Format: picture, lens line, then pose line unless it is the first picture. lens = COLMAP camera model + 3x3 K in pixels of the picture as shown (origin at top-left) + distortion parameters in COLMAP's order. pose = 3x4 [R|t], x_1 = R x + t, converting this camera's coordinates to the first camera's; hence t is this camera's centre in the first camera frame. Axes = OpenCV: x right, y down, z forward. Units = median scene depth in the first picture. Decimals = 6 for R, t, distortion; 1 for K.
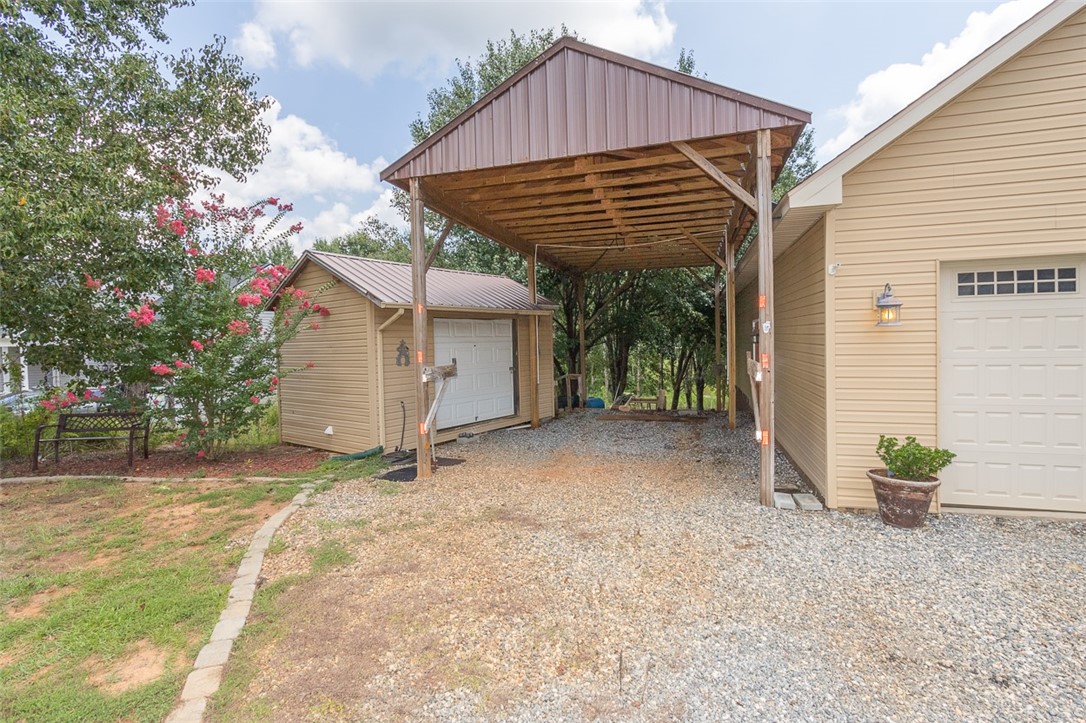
lens RADIAL K [[489.3, 0, 539.9], [0, 489.3, 361.5], [0, 0, 1]] dist [-0.000542, 0.000388]
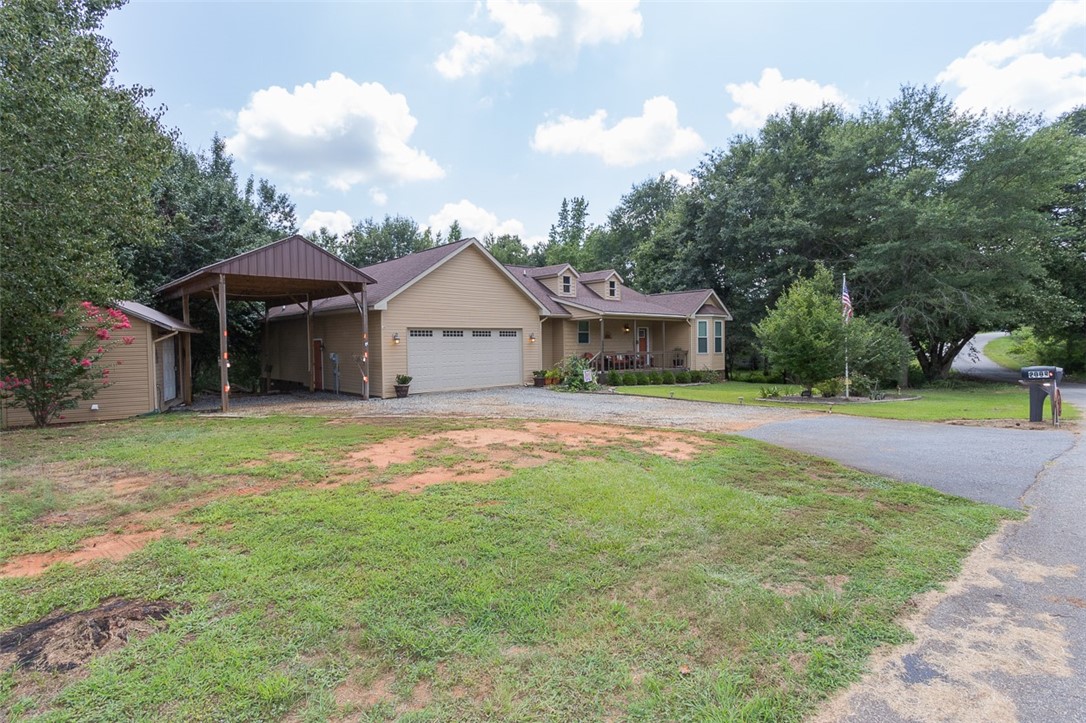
lens RADIAL K [[537.8, 0, 542.5], [0, 537.8, 359.7], [0, 0, 1]] dist [0.000183, 0.000020]
pose [[0.447769, -0.023819, 0.893832, -2.220171], [0.018337, 0.999680, 0.017454, -0.009047], [-0.893961, 0.008575, 0.448063, -1.634552]]
